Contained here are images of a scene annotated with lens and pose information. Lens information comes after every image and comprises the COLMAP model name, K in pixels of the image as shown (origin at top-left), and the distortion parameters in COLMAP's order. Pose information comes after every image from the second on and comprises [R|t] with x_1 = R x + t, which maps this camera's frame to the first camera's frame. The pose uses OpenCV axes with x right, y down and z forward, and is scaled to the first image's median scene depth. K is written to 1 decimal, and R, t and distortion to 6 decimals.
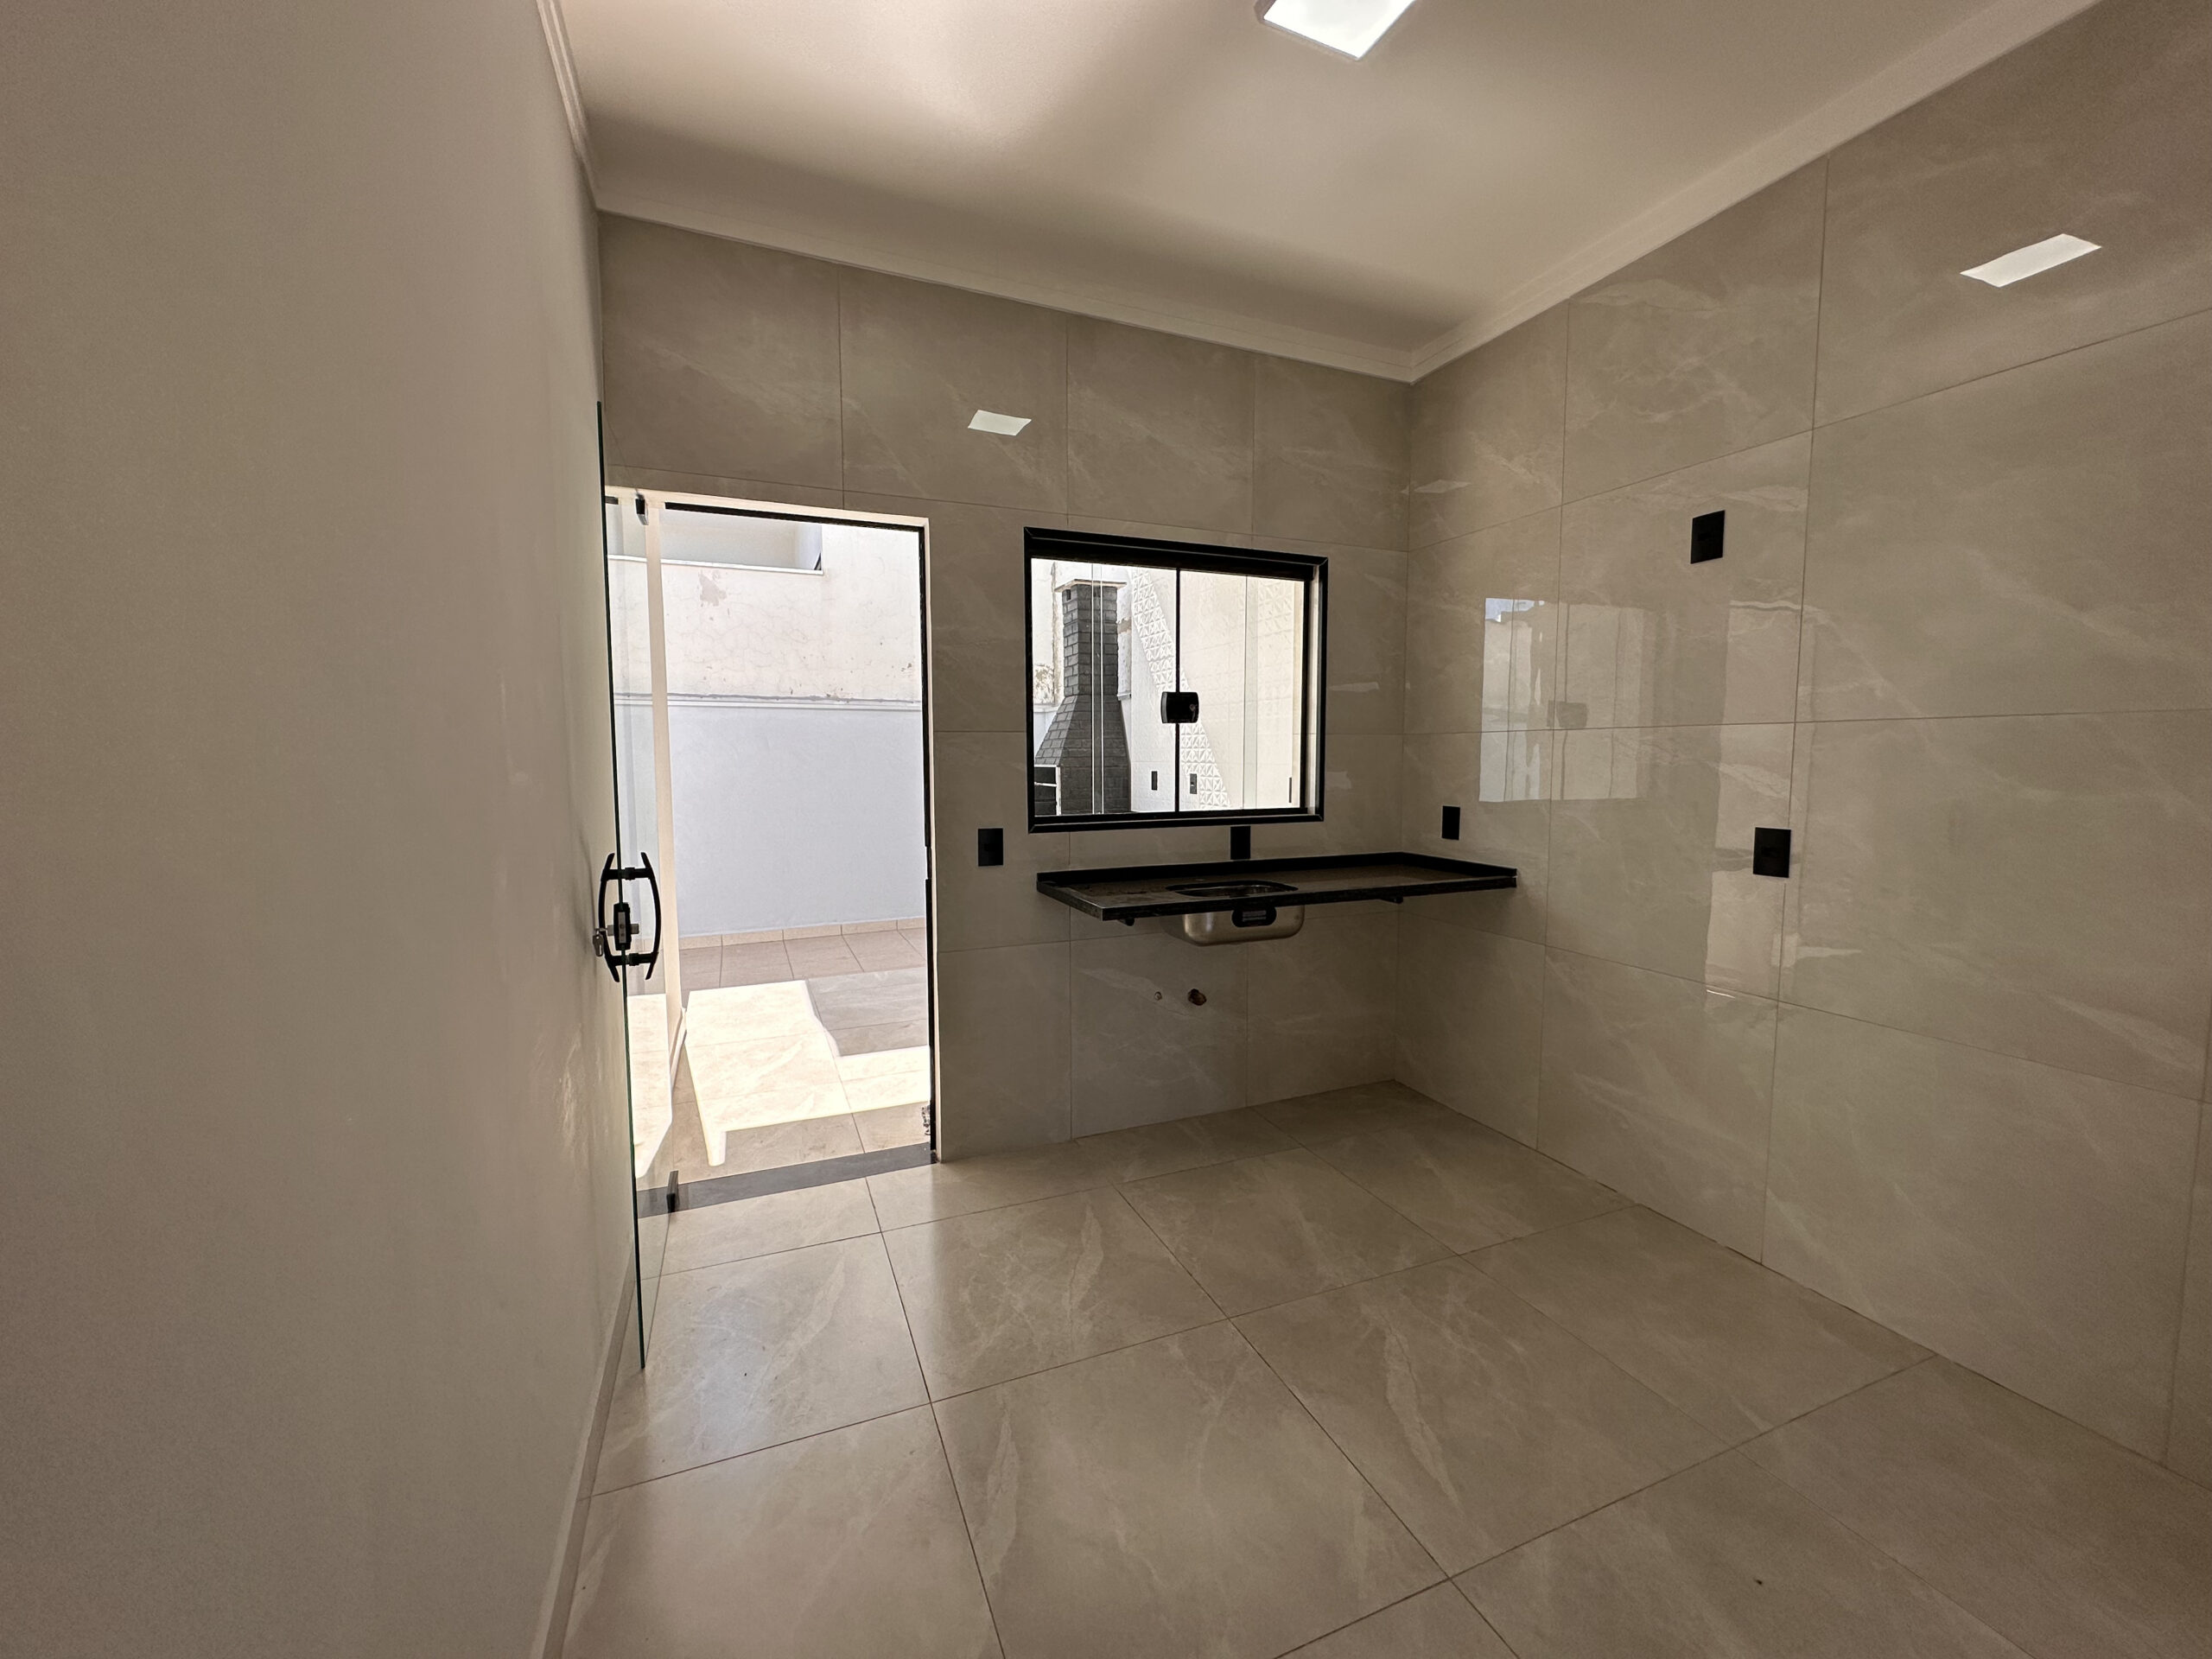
lens RADIAL K [[875.2, 0, 1098.1], [0, 875.2, 826.5], [0, 0, 1]] dist [-0.002002, 0.000042]
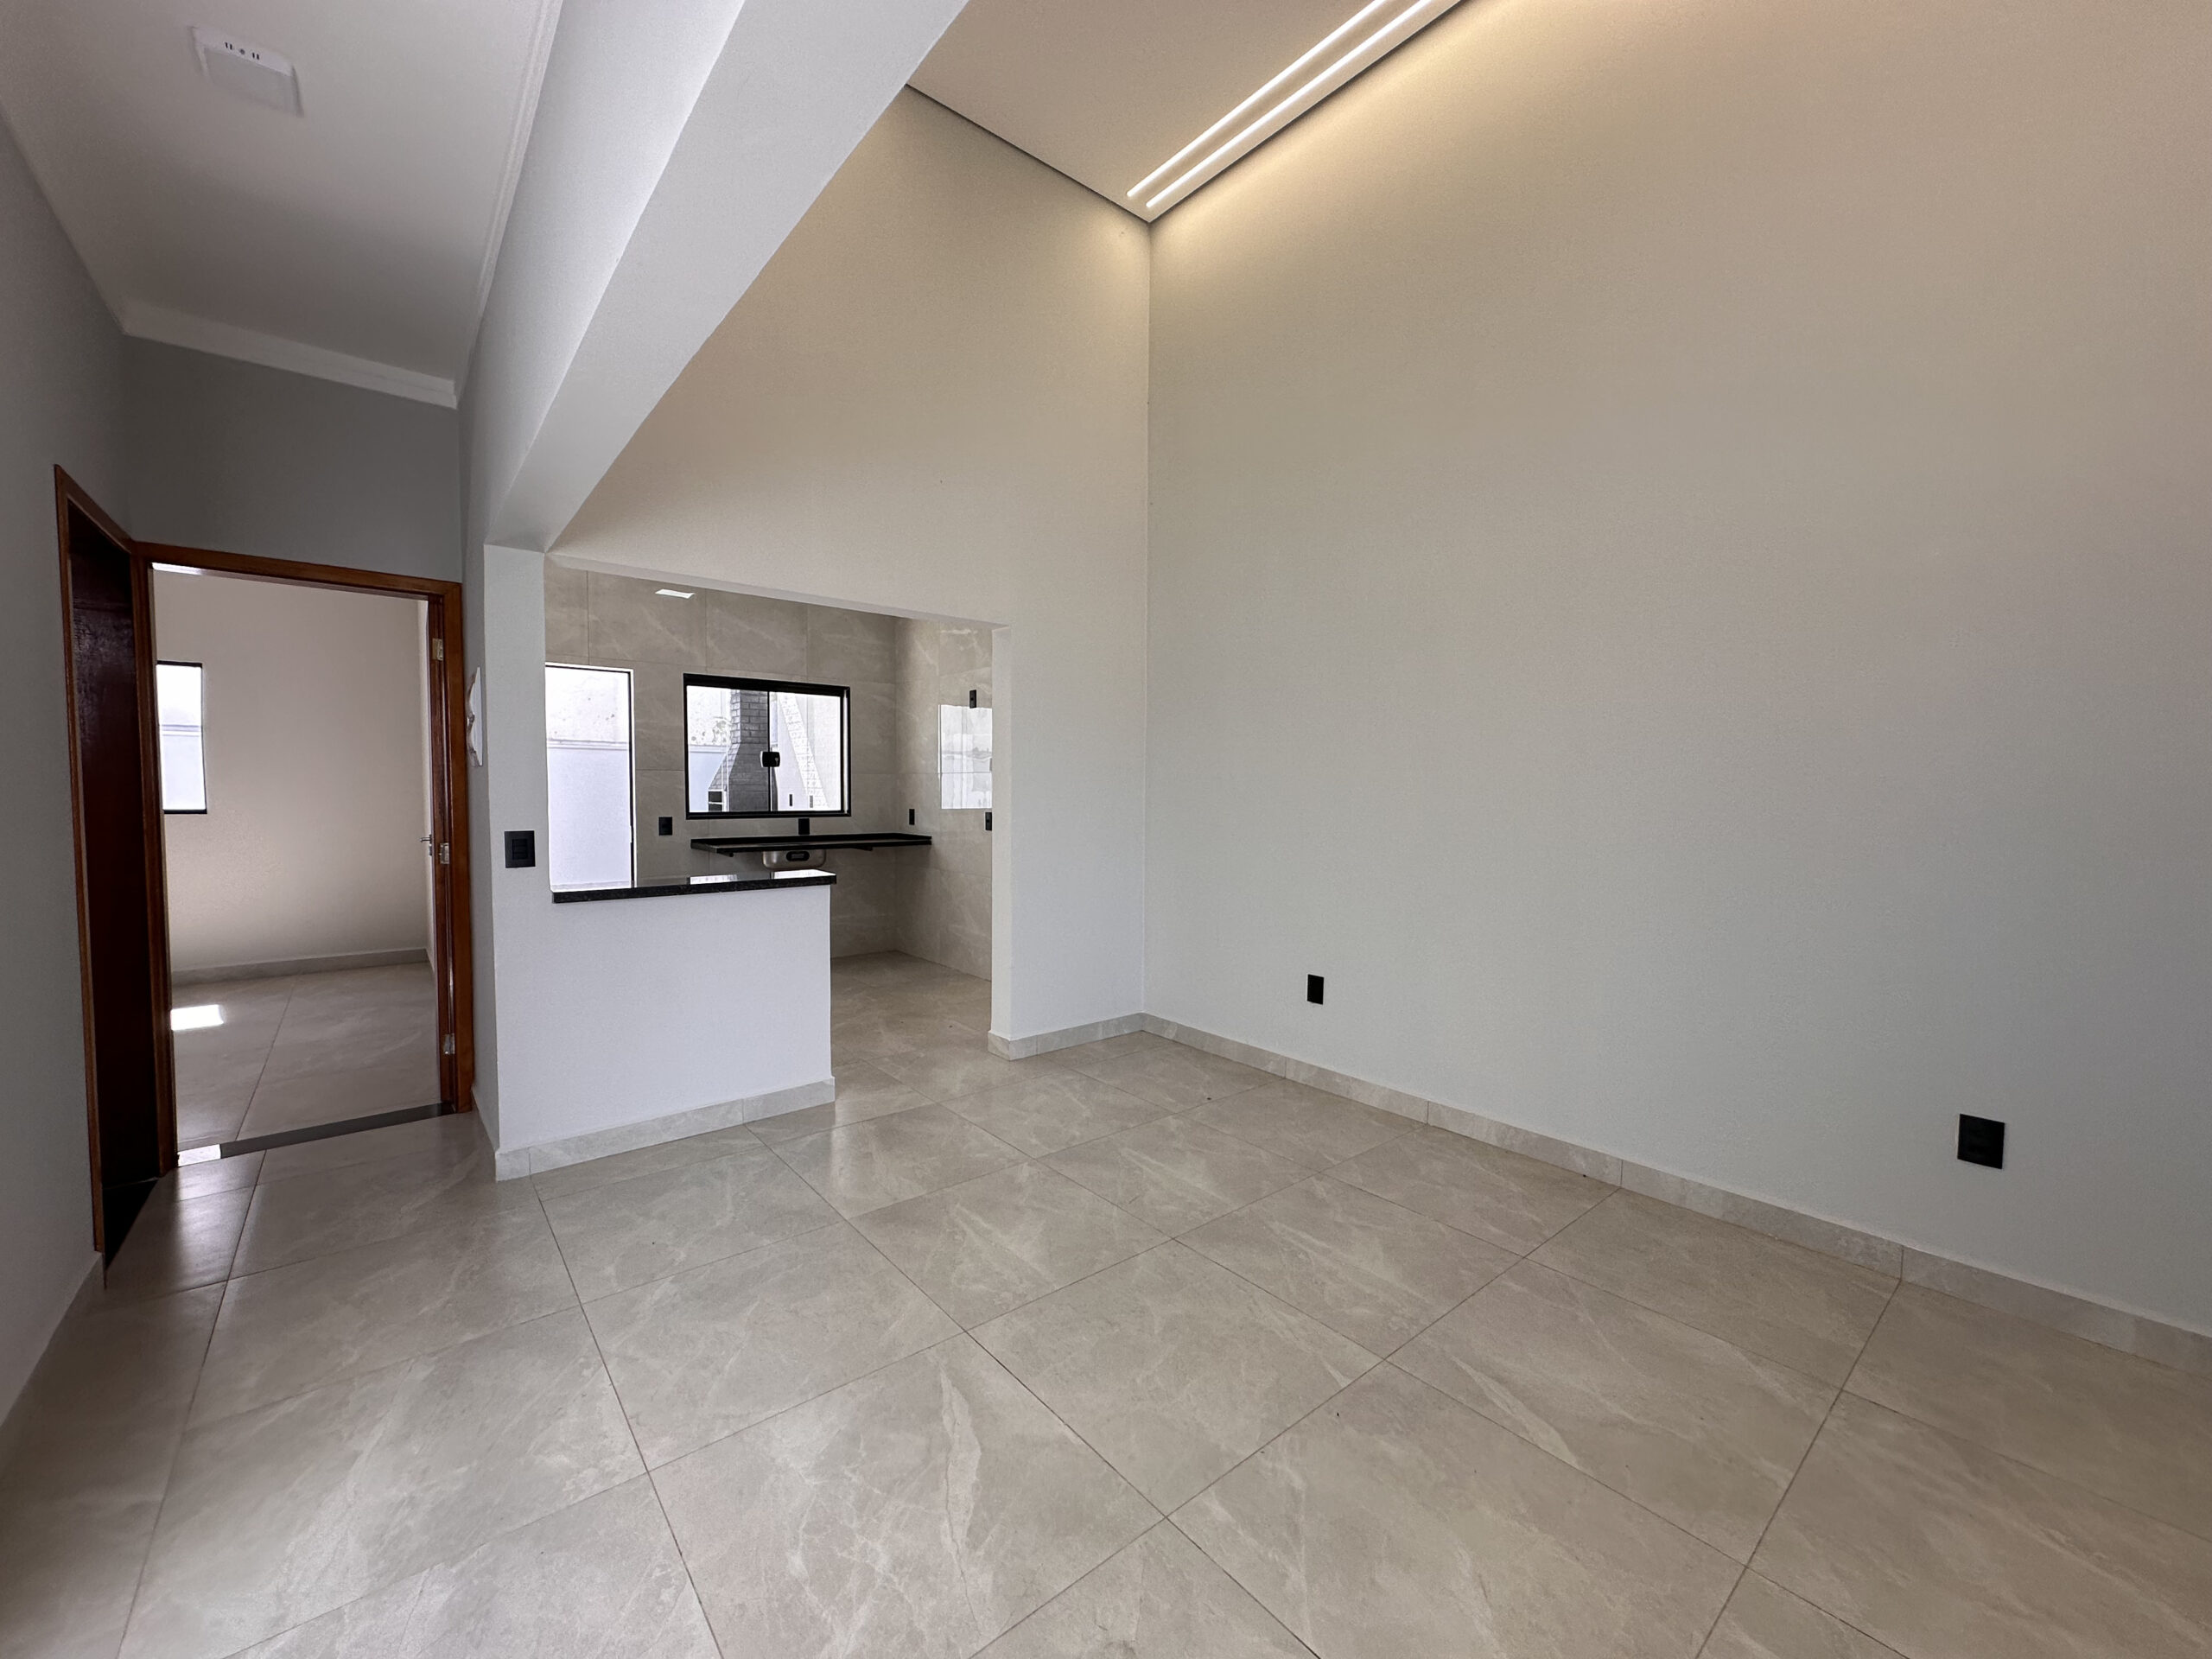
lens RADIAL K [[875.2, 0, 1098.1], [0, 875.2, 826.5], [0, 0, 1]] dist [-0.002002, 0.000042]
pose [[0.953187, -0.005275, 0.302337, 0.199190], [0.016210, 0.999301, -0.033672, 0.097156], [-0.301948, 0.036996, 0.952606, -1.125400]]
